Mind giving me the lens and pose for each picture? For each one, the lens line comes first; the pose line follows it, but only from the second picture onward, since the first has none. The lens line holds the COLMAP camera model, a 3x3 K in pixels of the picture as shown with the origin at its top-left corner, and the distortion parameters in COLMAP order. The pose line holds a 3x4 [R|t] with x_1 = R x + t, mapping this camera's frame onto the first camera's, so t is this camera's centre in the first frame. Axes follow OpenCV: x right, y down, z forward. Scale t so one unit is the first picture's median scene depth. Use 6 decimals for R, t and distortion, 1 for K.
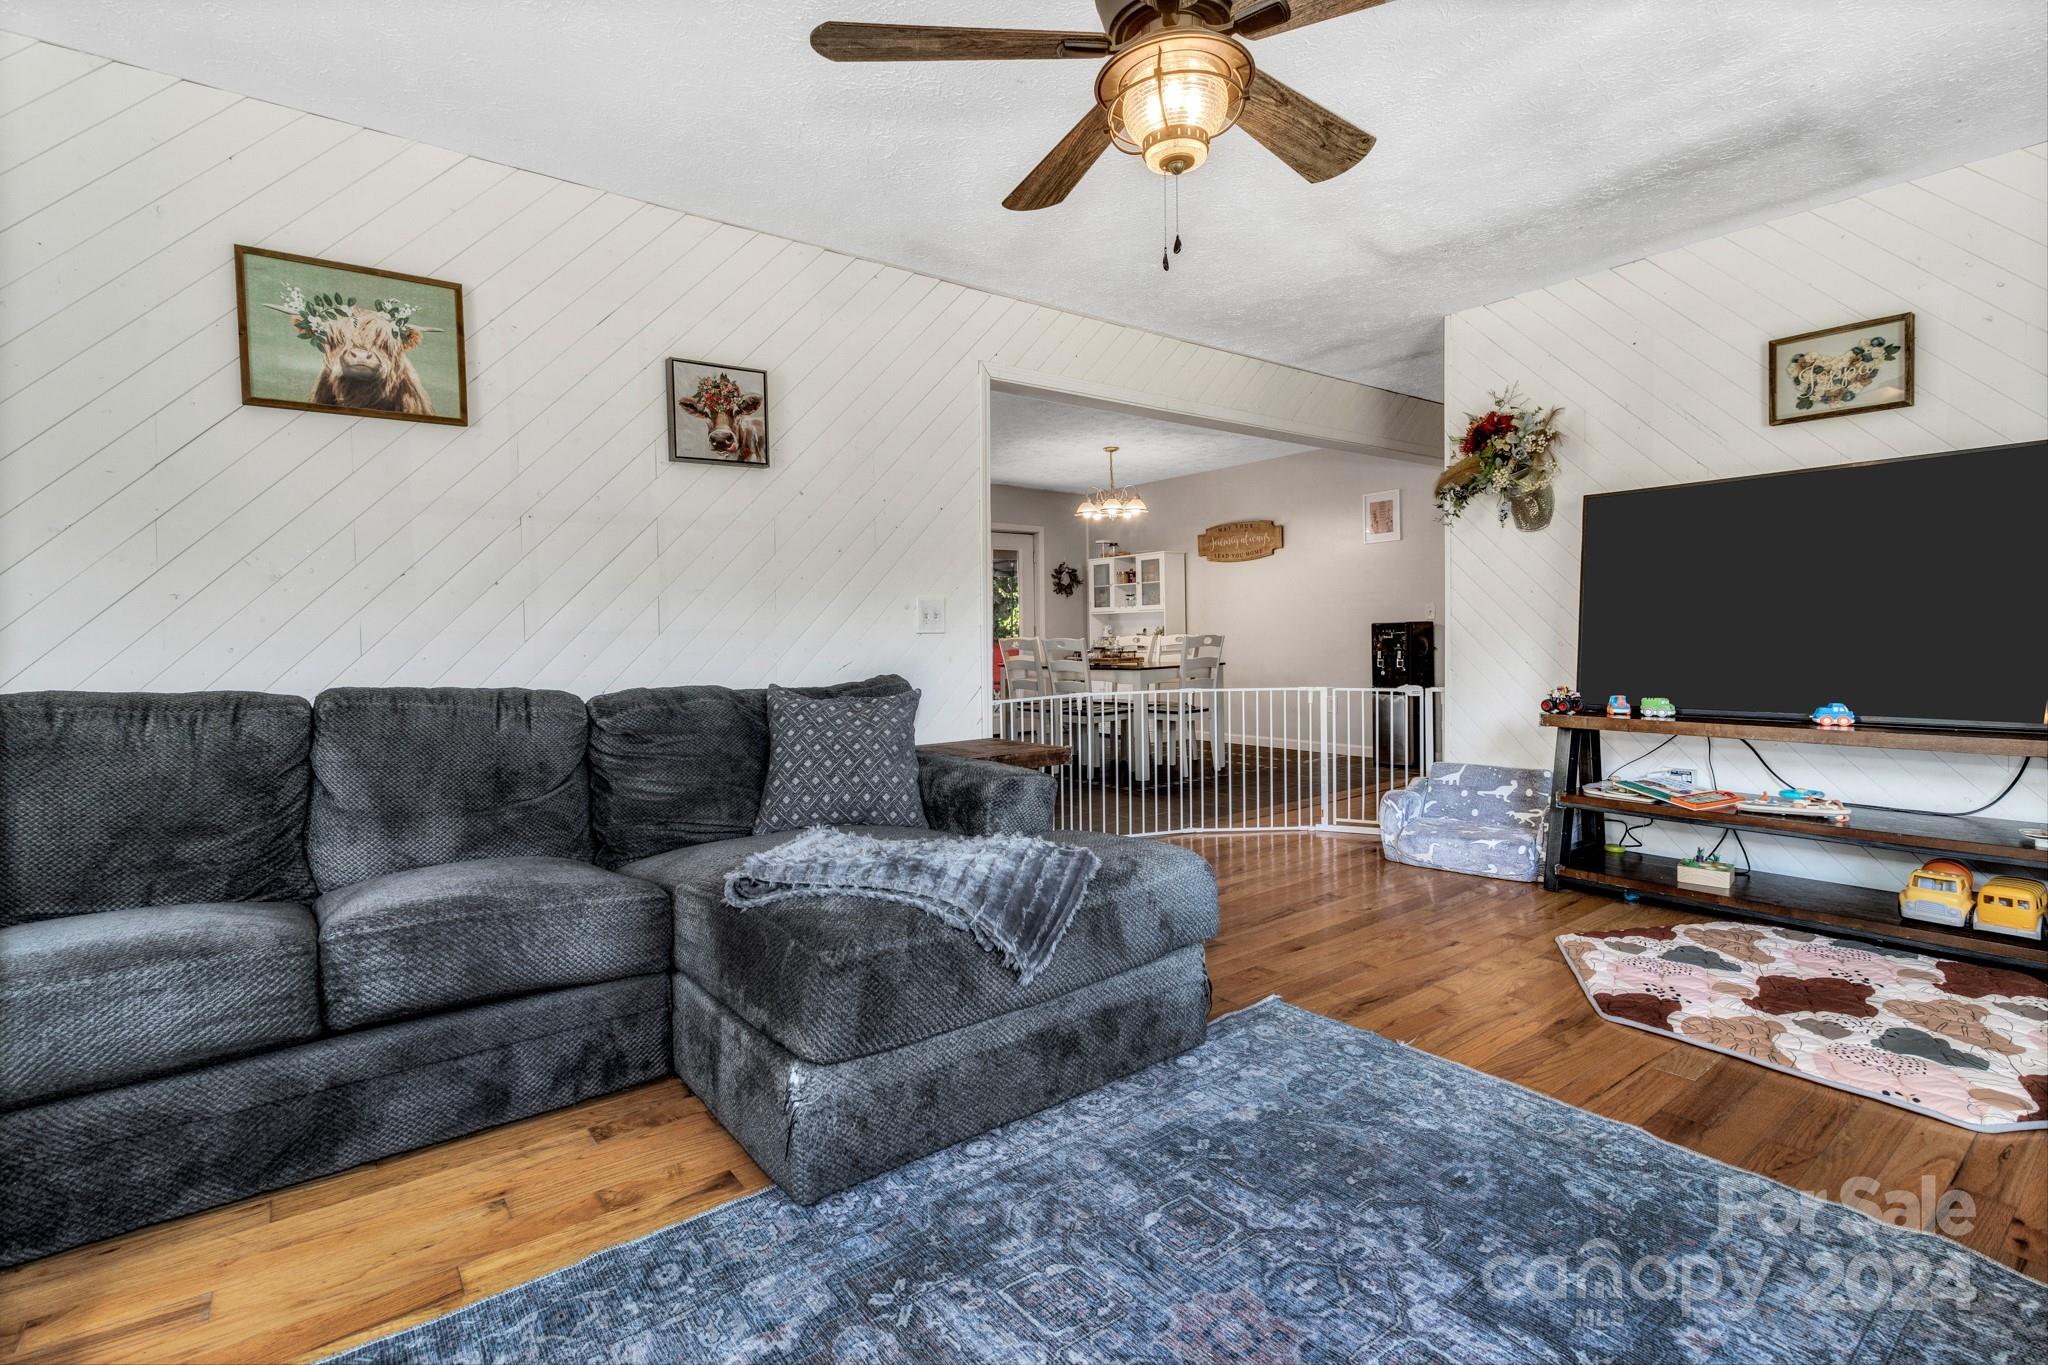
lens RADIAL K [[943.1, 0, 1019.7], [0, 943.1, 664.7], [0, 0, 1]] dist [0.002610, -0.000721]
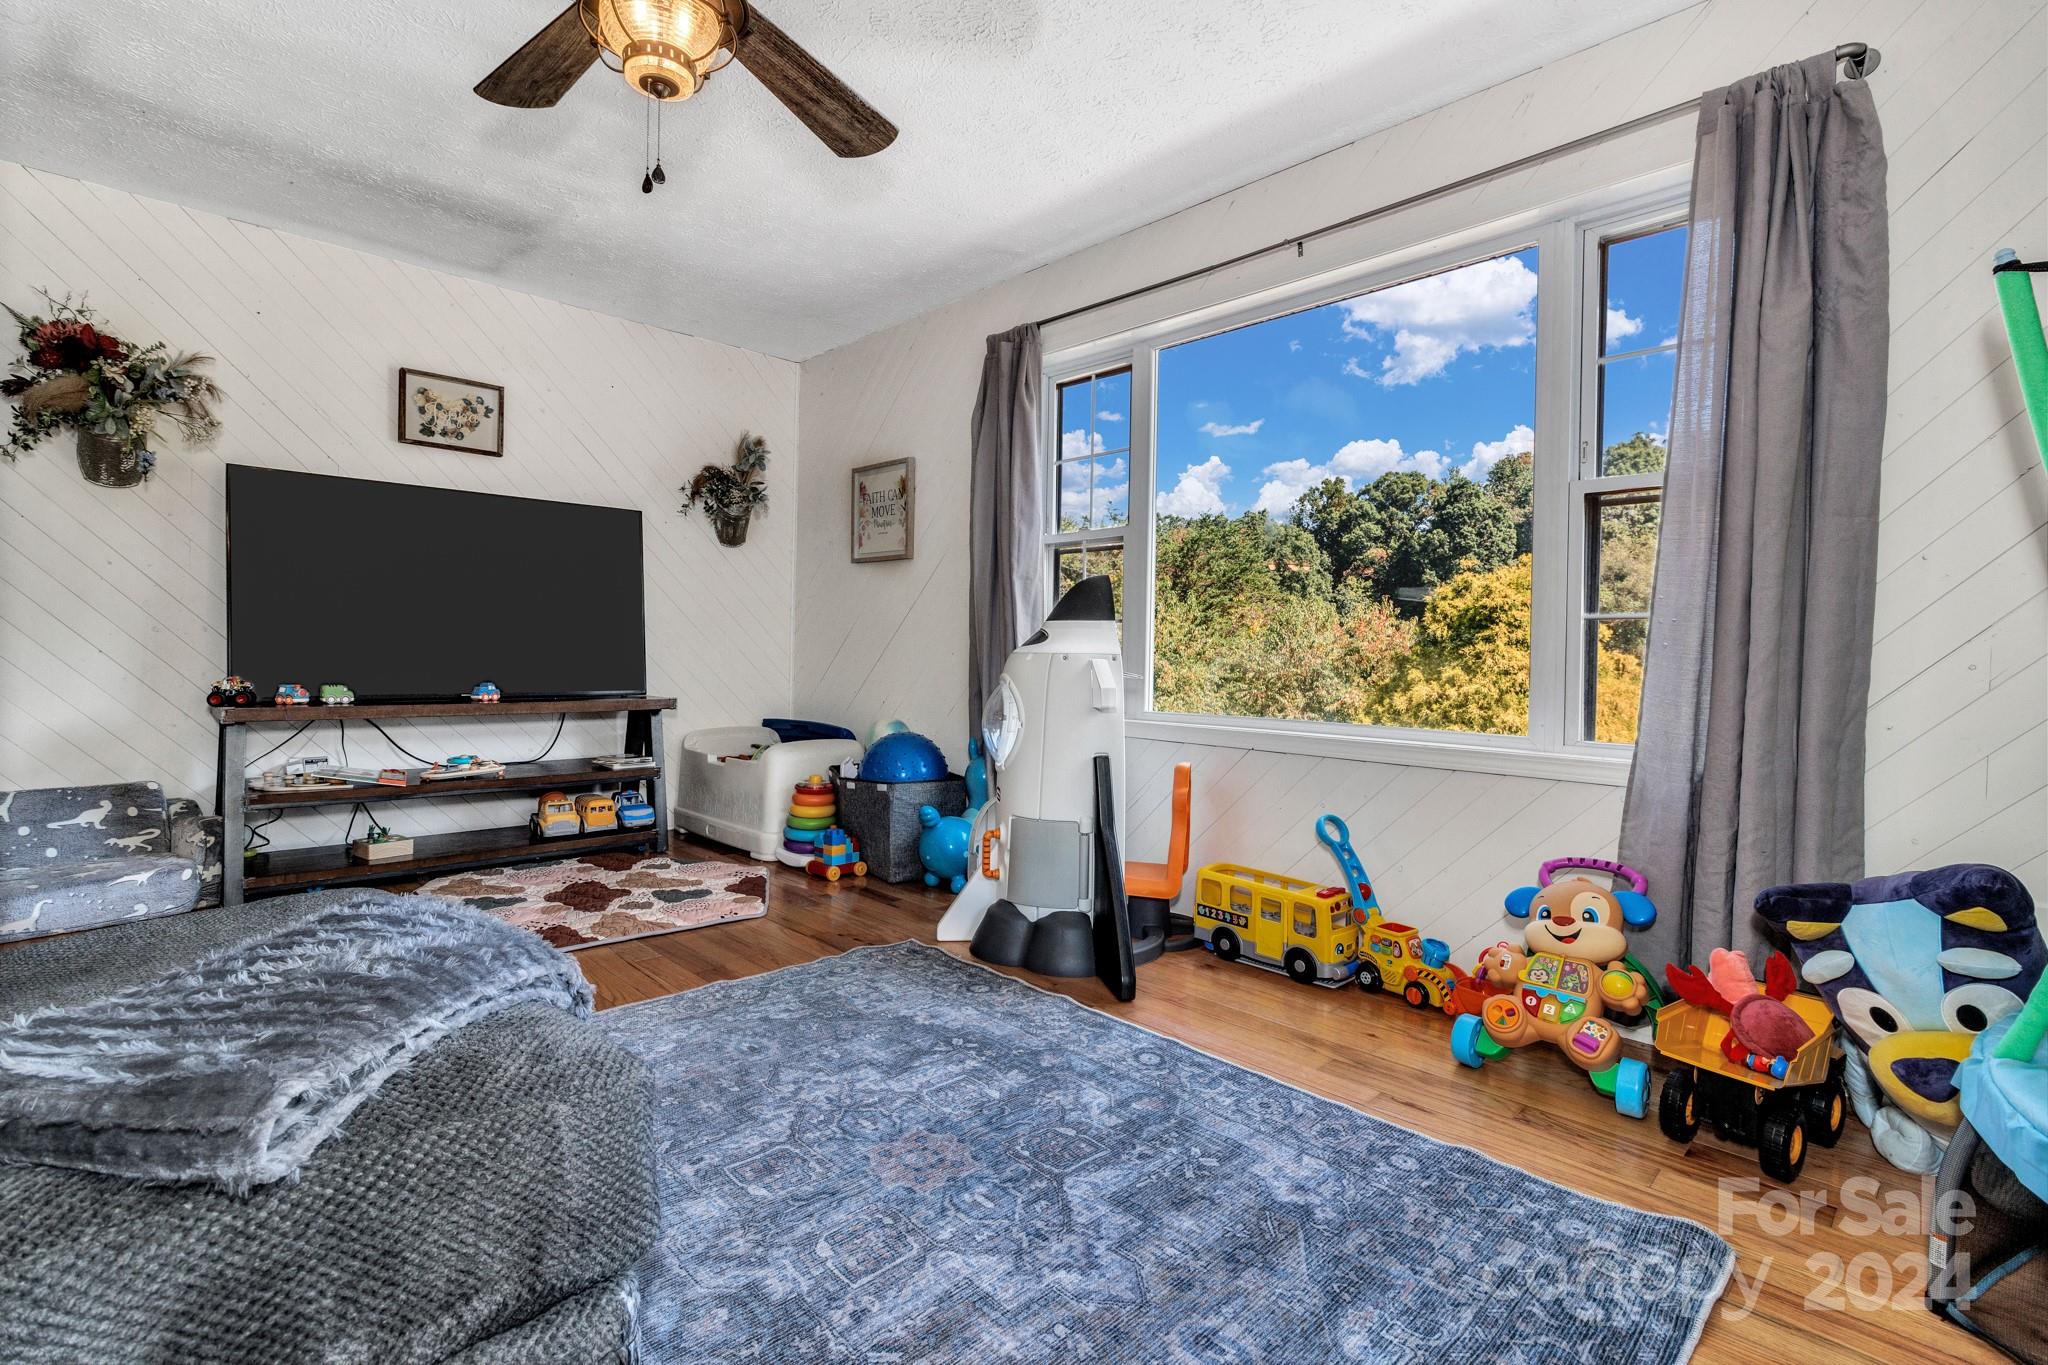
lens RADIAL K [[943.1, 0, 1019.7], [0, 943.1, 664.7], [0, 0, 1]] dist [0.002610, -0.000721]
pose [[-0.116360, -0.000572, 0.993207, -0.461615], [0.010613, 0.999942, 0.001819, 0.021602], [-0.993150, 0.010753, -0.116347, 0.445459]]
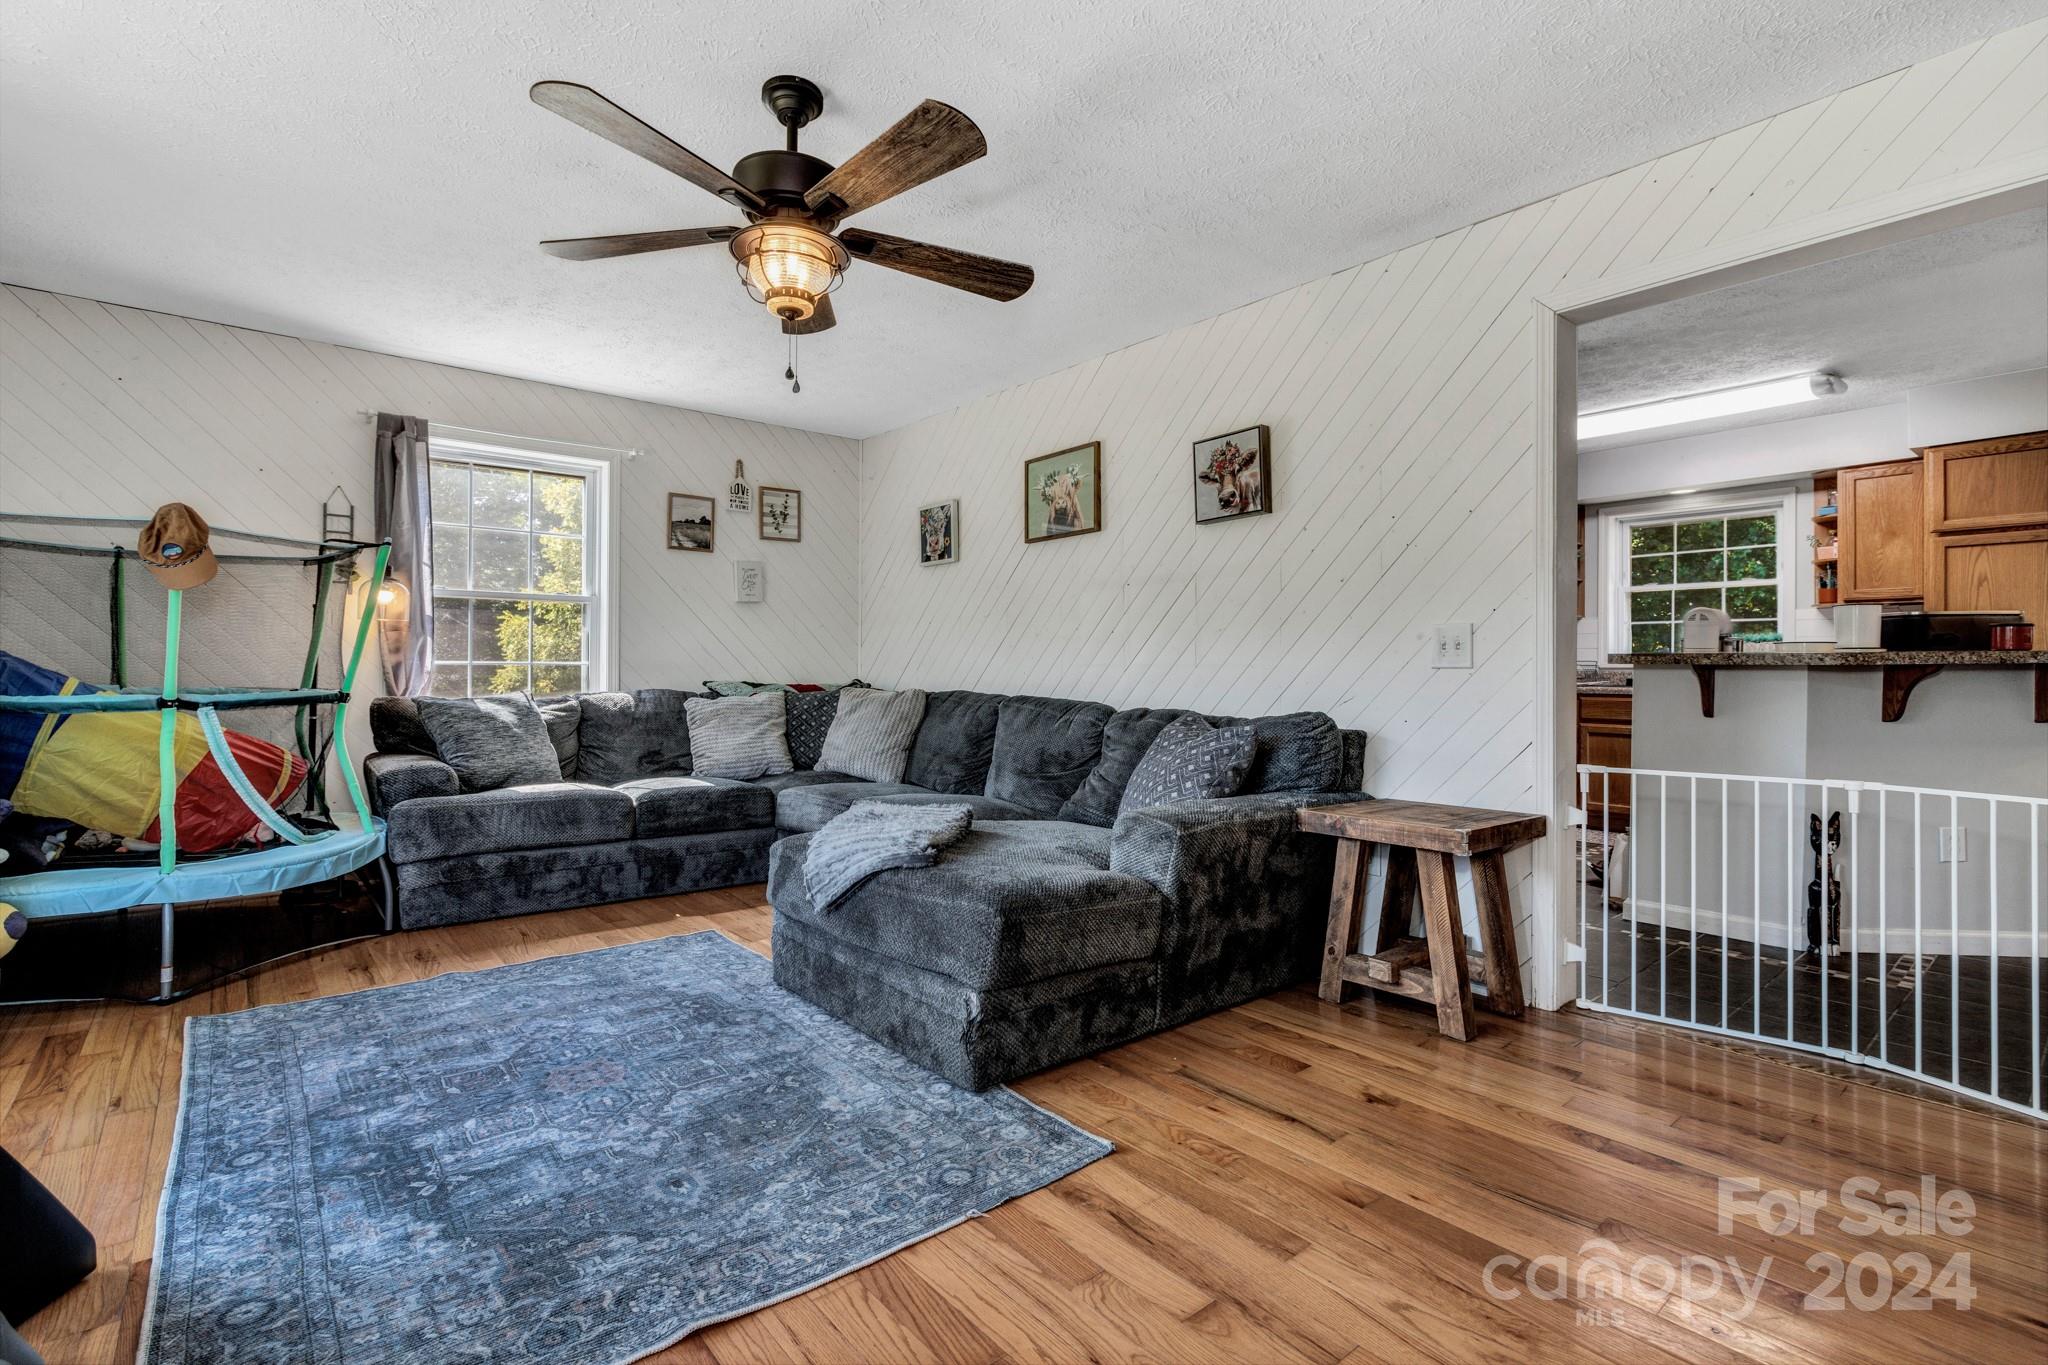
lens RADIAL K [[943.1, 0, 1019.7], [0, 943.1, 664.7], [0, 0, 1]] dist [0.002610, -0.000721]
pose [[0.045243, 0.005926, -0.998958, 0.874899], [-0.035399, 0.999364, 0.004325, -0.033369], [0.998349, 0.035166, 0.045424, 0.744777]]
